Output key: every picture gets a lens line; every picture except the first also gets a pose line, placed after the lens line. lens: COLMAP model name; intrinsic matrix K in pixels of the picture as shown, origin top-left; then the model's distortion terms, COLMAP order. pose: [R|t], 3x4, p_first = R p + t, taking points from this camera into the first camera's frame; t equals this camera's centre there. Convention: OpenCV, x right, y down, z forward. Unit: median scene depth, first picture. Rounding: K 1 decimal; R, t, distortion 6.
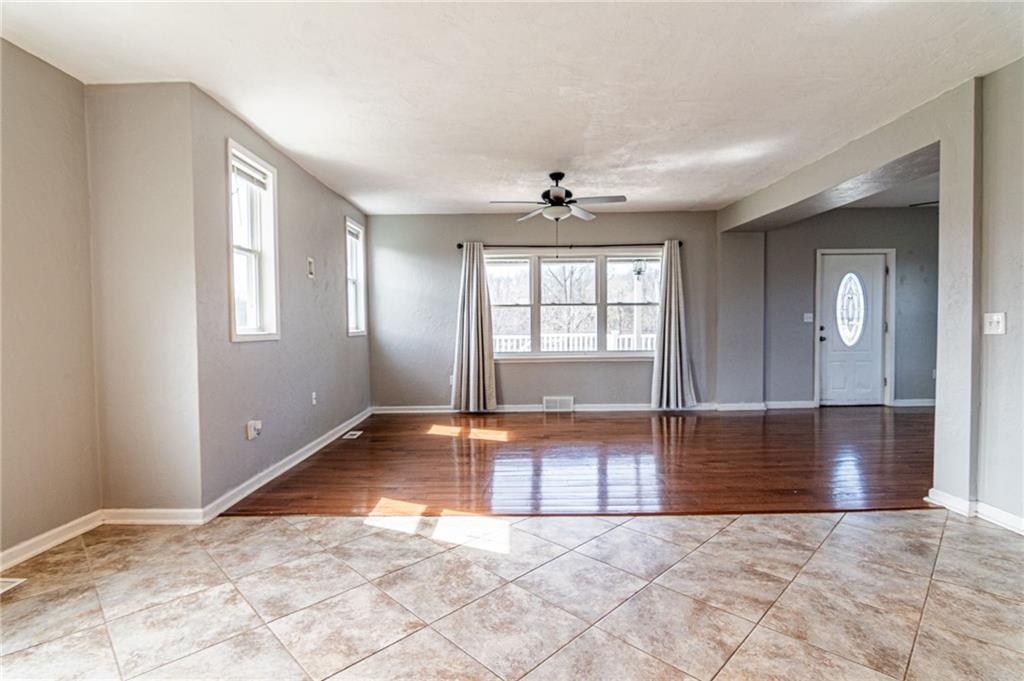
lens RADIAL K [[505.3, 0, 499.4], [0, 505.3, 337.8], [0, 0, 1]] dist [-0.004199, -0.000799]
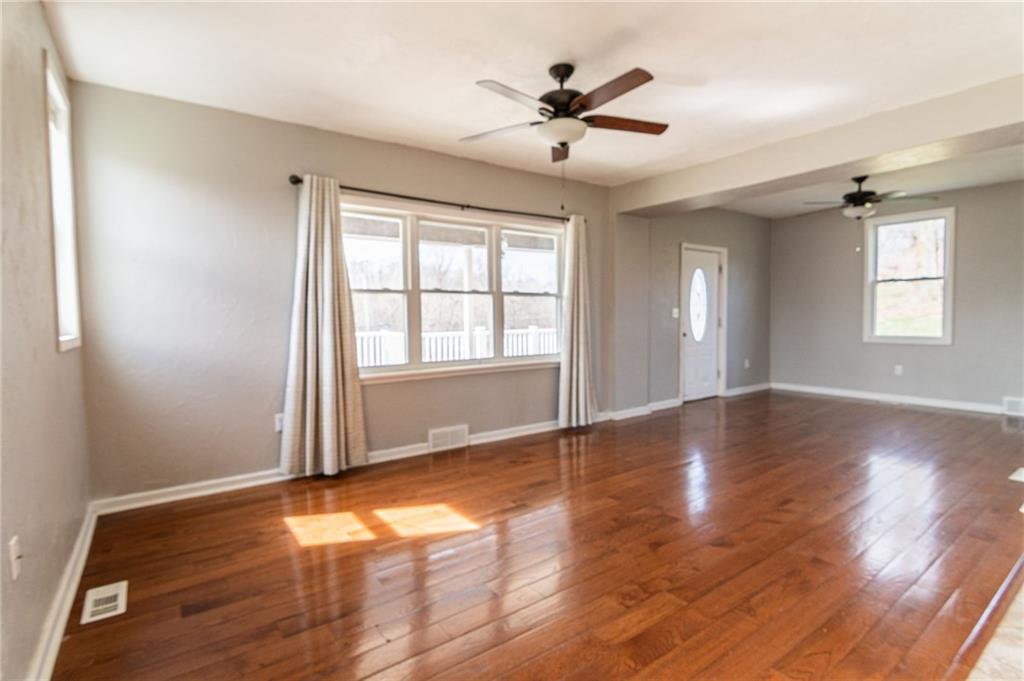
lens RADIAL K [[506.8, 0, 512.0], [0, 506.8, 340.5], [0, 0, 1]] dist [0.003260, 0.000046]
pose [[0.806644, -0.026352, 0.590449, -0.215214], [0.020276, 0.999651, 0.016914, -0.010007], [-0.590689, -0.001671, 0.806897, 0.400728]]
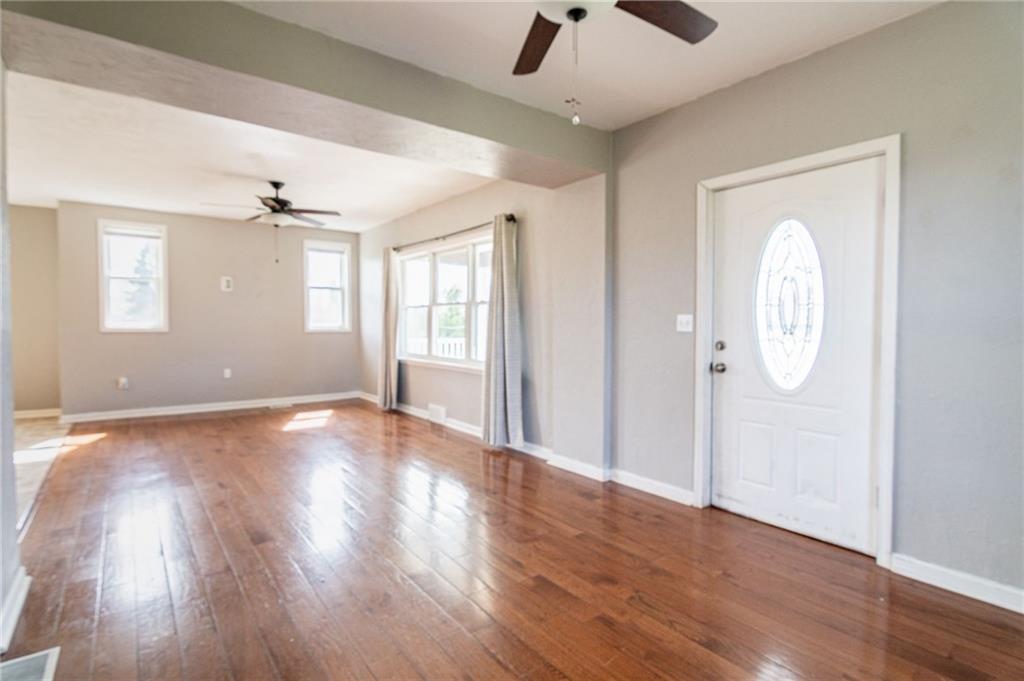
lens RADIAL K [[505.3, 0, 499.4], [0, 505.3, 337.8], [0, 0, 1]] dist [-0.004199, -0.000799]
pose [[0.589141, 0.039359, -0.807071, 0.907979], [-0.031987, 0.999166, 0.025377, -0.032276], [0.807397, 0.010865, 0.589909, 0.555308]]
